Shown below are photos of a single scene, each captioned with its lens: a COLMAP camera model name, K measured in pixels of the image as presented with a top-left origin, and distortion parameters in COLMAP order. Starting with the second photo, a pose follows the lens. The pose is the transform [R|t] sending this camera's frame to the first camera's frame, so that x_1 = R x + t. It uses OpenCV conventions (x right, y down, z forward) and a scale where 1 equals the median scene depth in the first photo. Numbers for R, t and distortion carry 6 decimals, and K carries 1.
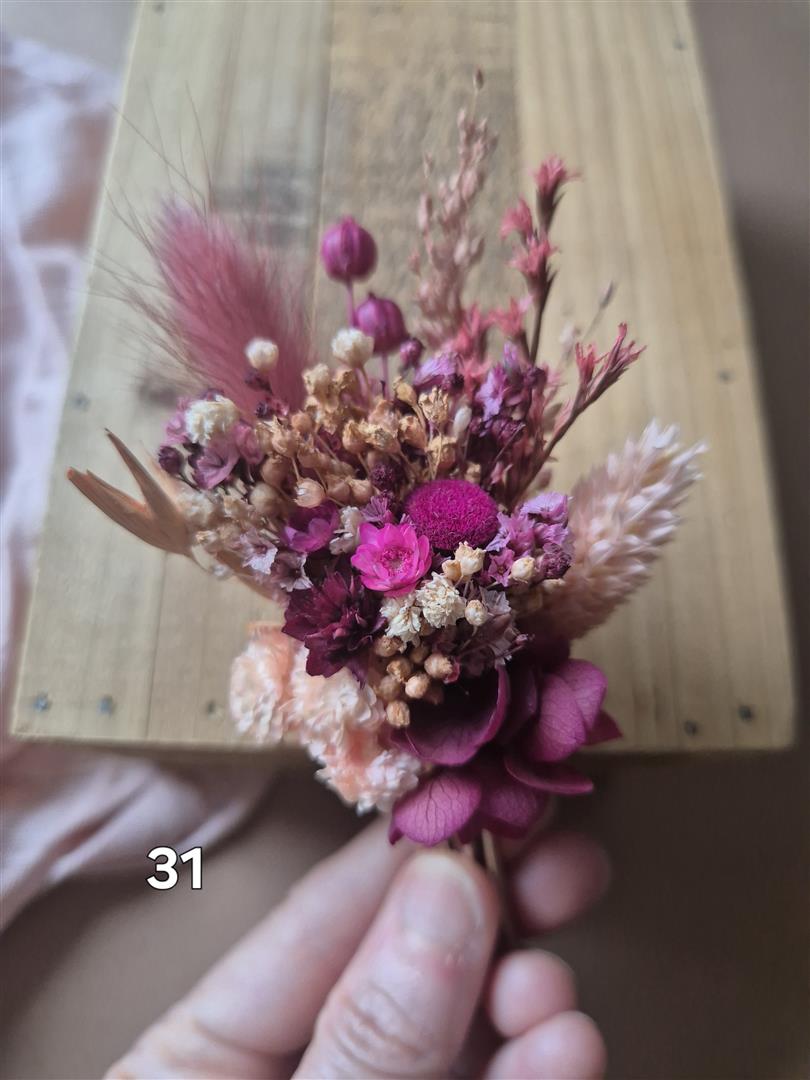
lens RADIAL K [[803.0, 0, 411.4], [0, 803.0, 536.3], [0, 0, 1]] dist [-0.062359, 0.006387]
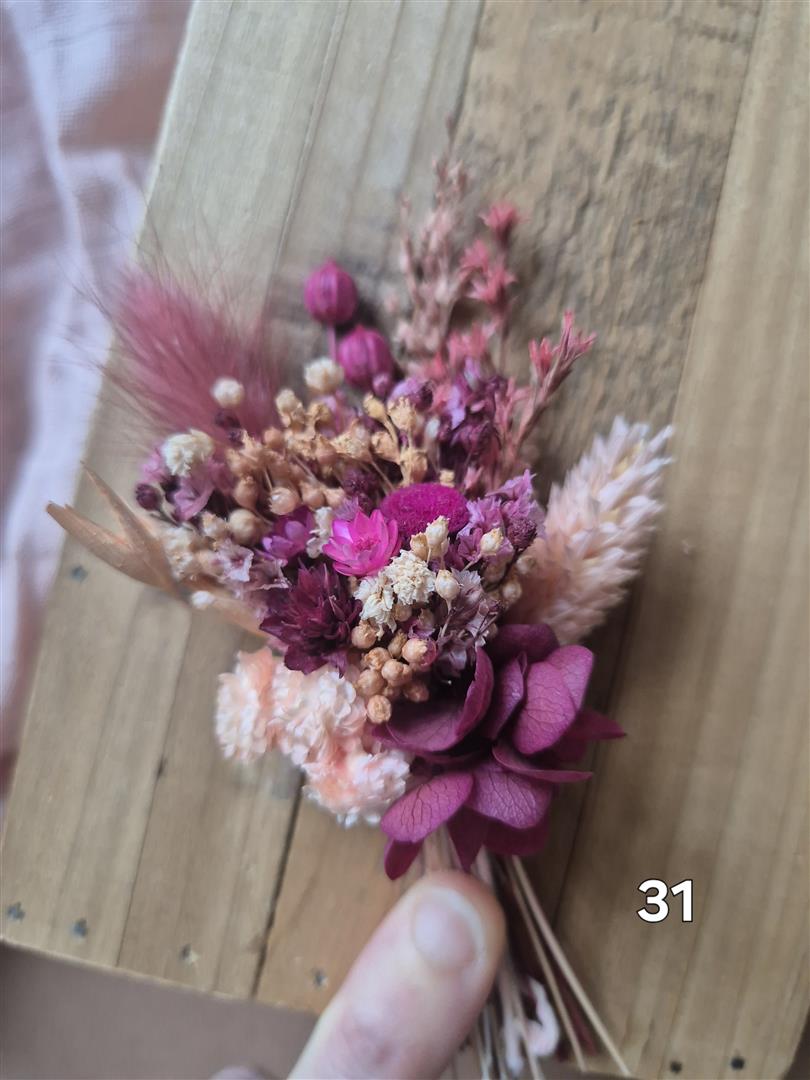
lens RADIAL K [[803.0, 0, 409.1], [0, 803.0, 543.2], [0, 0, 1]] dist [-0.062359, 0.006387]
pose [[0.975848, 0.214015, -0.043805, -0.041196], [-0.188944, 0.927533, 0.322463, -0.455688], [0.109643, -0.306398, 0.945568, 0.221752]]
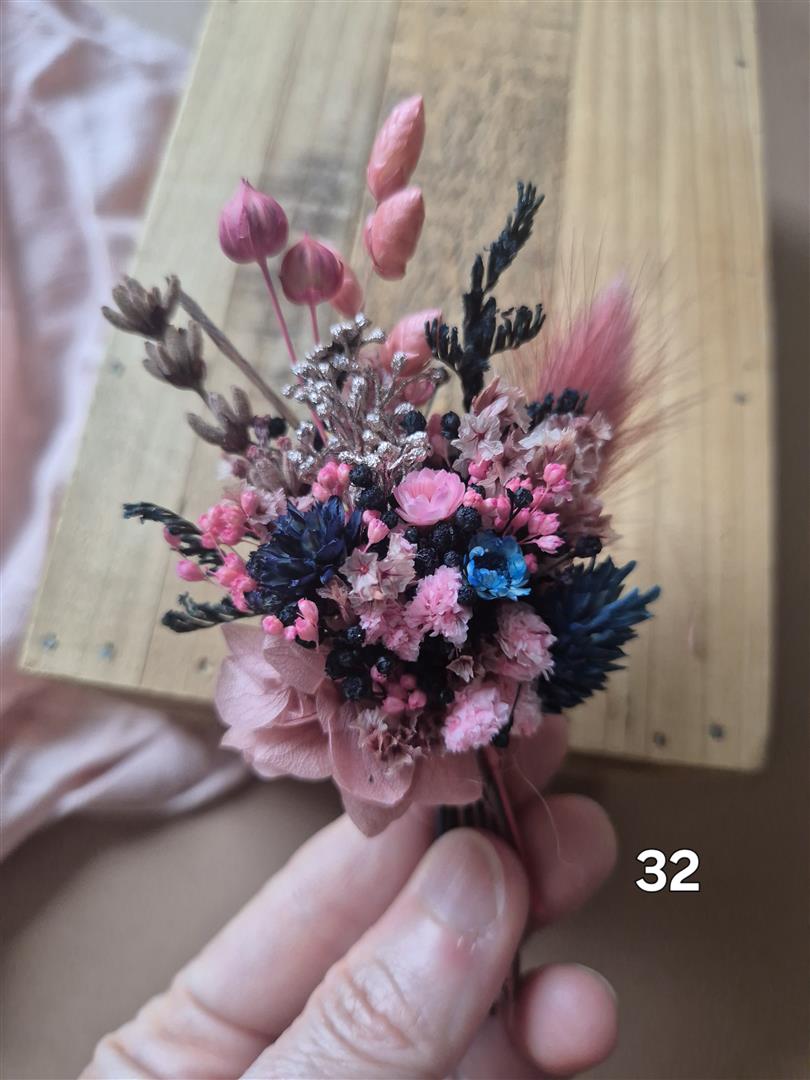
lens RADIAL K [[803.0, 0, 410.2], [0, 803.0, 539.4], [0, 0, 1]] dist [-0.062359, 0.006387]
pose [[0.991720, 0.102735, -0.077053, 0.069058], [-0.101656, 0.994660, 0.017812, 0.000895], [0.078471, -0.009832, 0.996868, -0.032579]]
